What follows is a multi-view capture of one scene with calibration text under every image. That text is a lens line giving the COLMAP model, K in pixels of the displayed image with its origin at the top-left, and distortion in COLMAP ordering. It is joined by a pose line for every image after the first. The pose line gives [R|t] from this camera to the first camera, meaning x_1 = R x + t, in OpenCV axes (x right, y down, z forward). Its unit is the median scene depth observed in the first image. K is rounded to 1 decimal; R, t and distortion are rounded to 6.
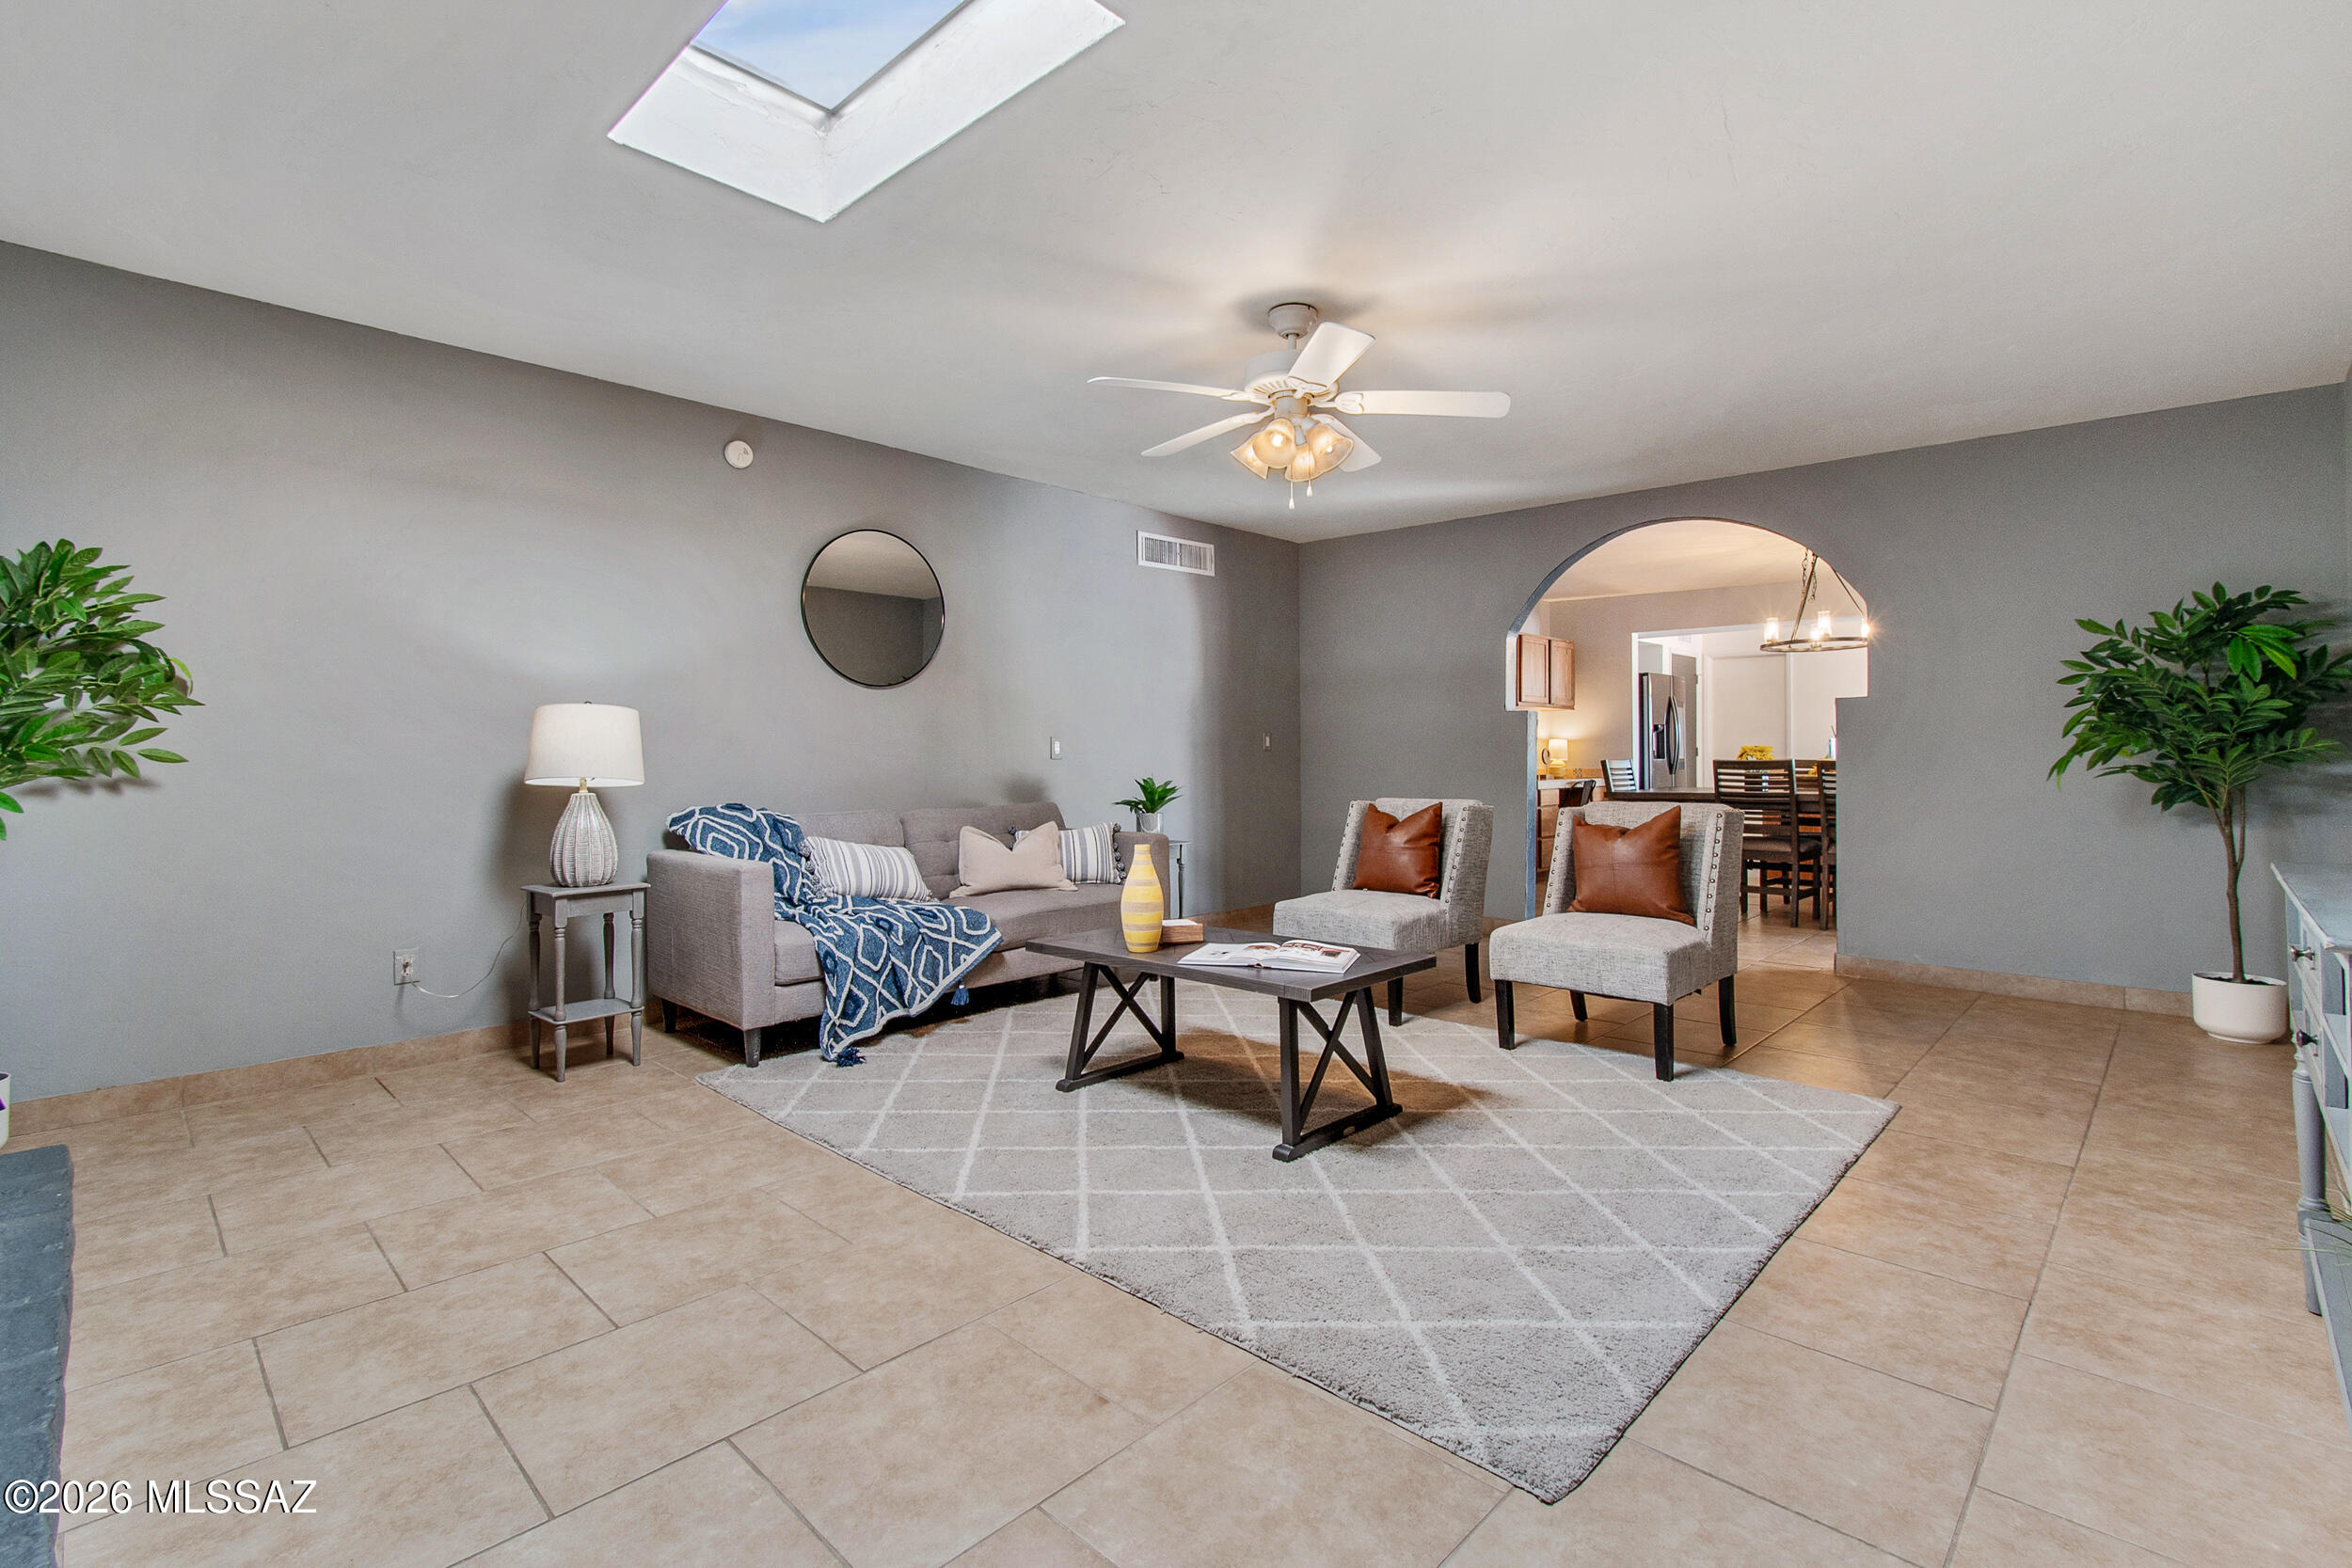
lens RADIAL K [[1060.0, 0, 1192.1], [0, 1060.0, 773.1], [0, 0, 1]] dist [-0.000018, 0.000164]
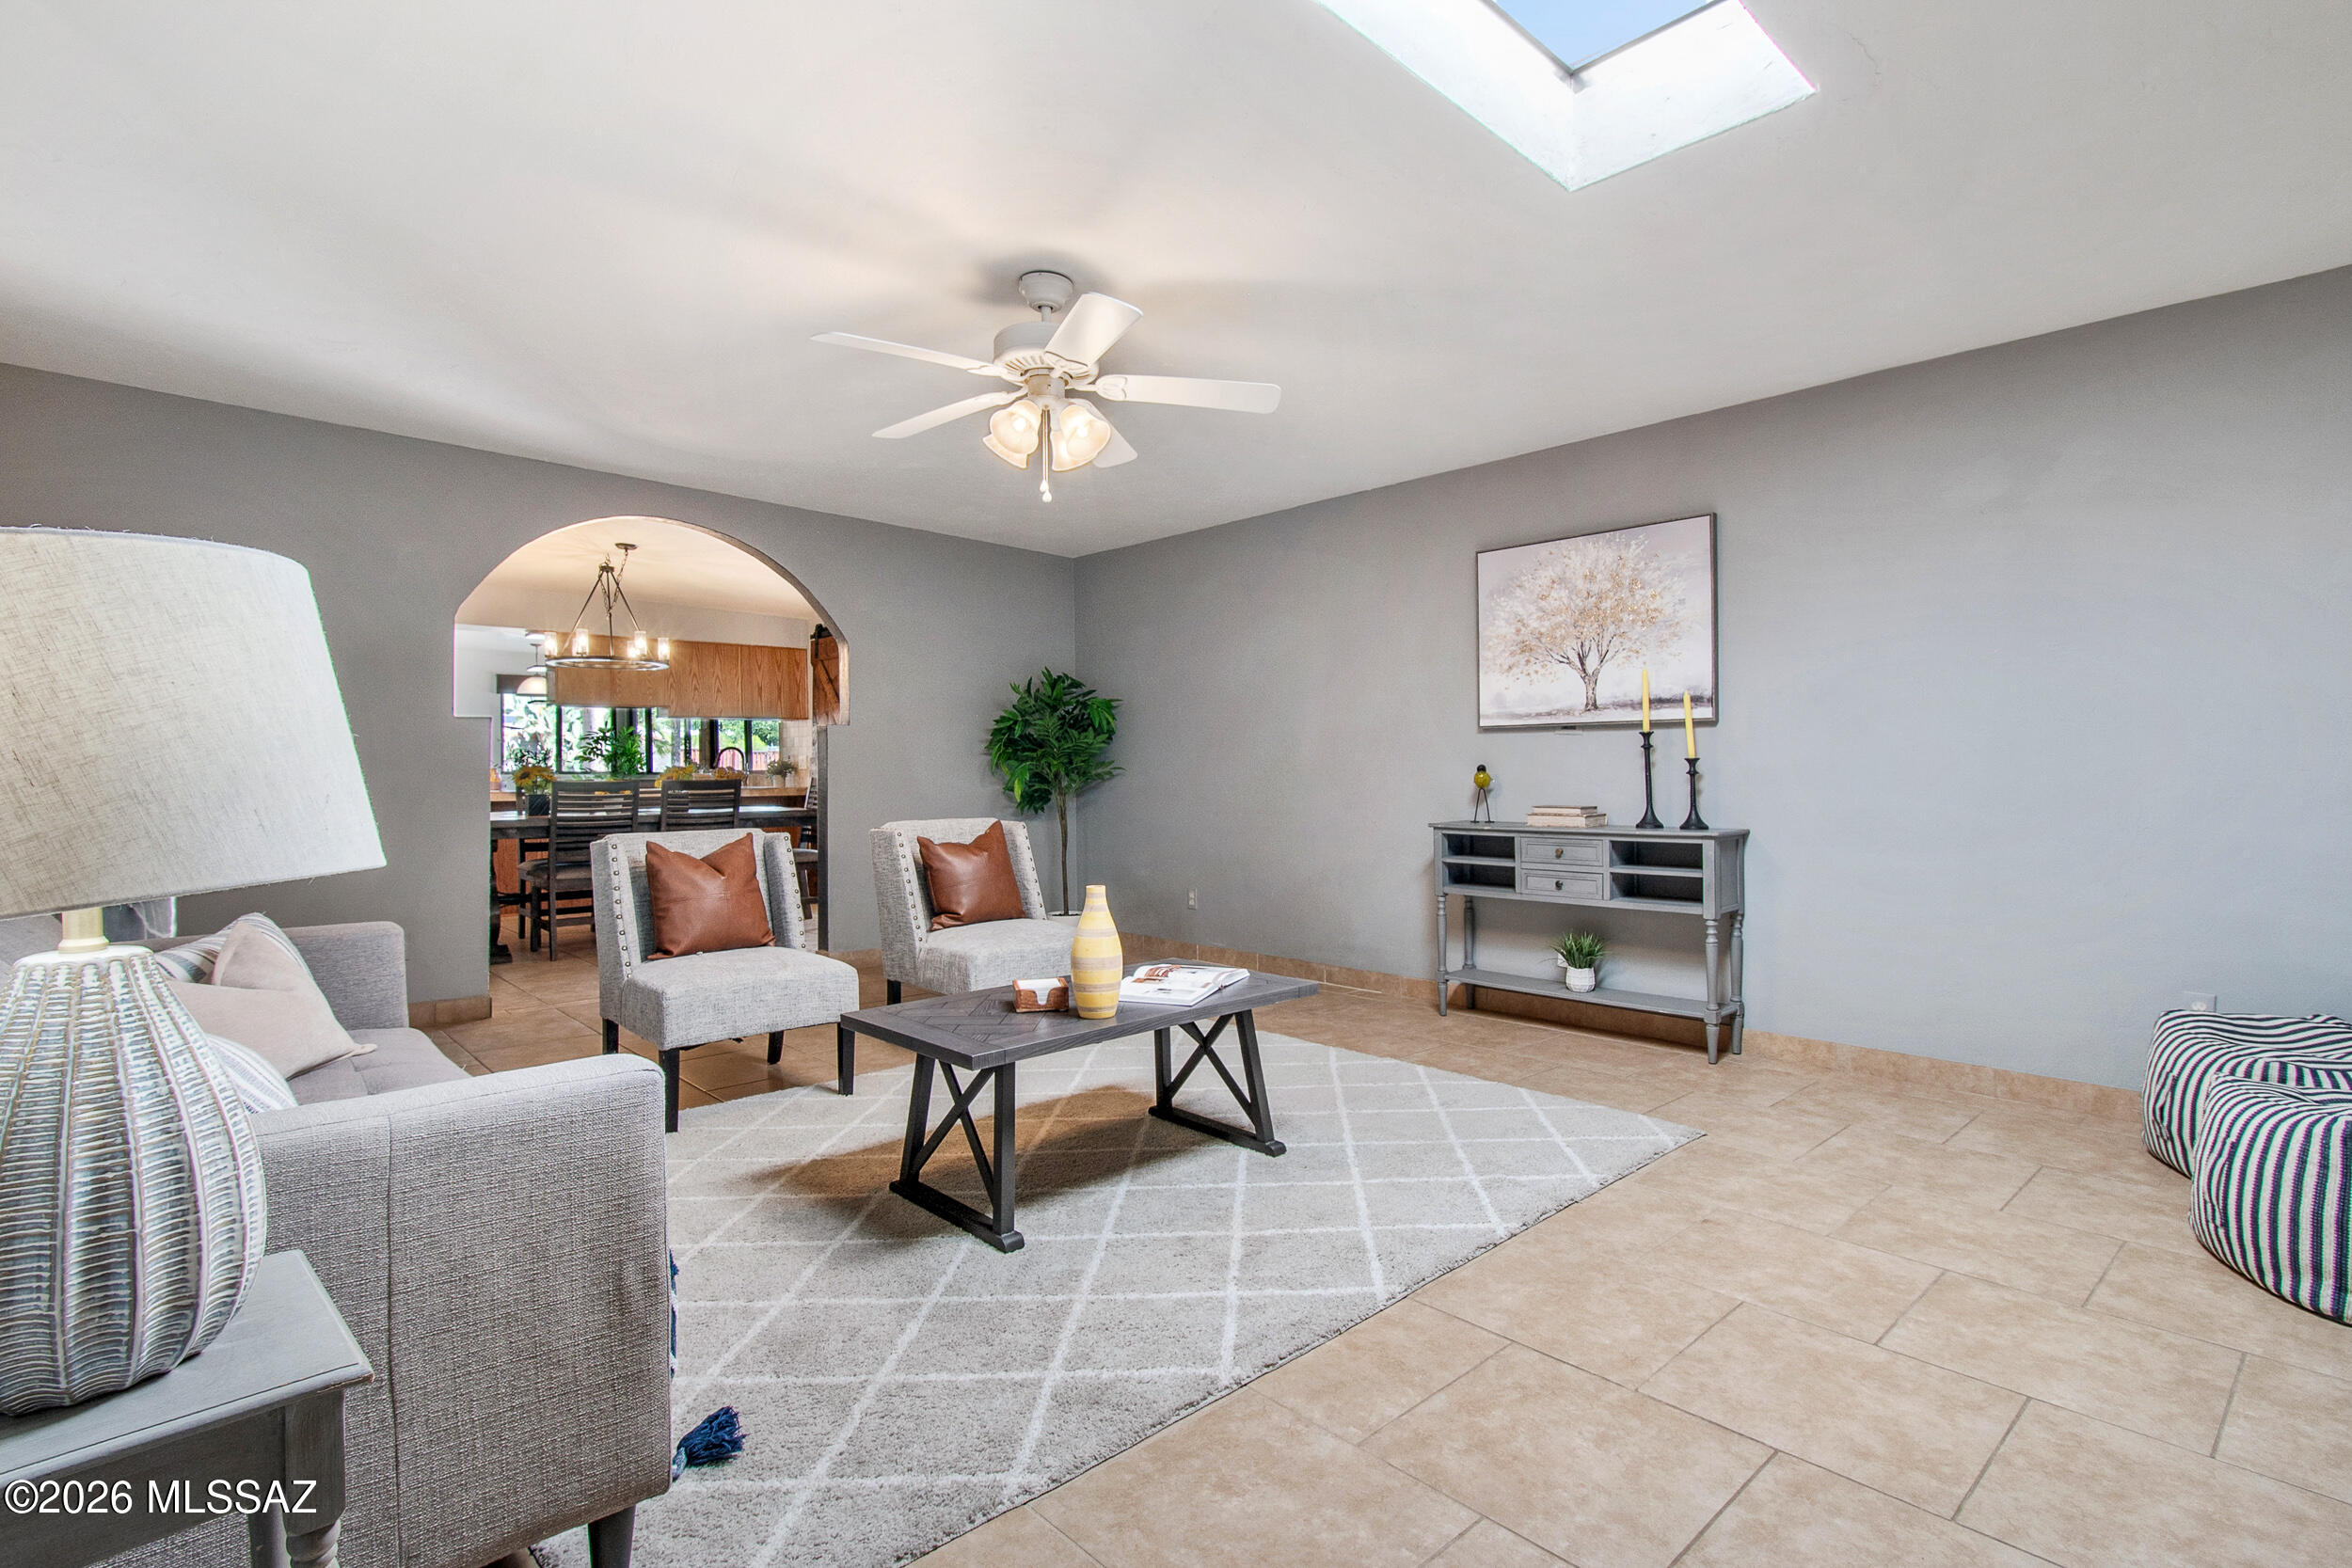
lens RADIAL K [[1137.6, 0, 1191.7], [0, 1137.6, 773.5], [0, 0, 1]] dist [0.000282, 0.000092]
pose [[0.065580, -0.000090, 0.997847, -1.192301], [0.016144, 0.999869, -0.000971, -0.022927], [-0.997717, 0.016173, 0.065573, 1.123939]]
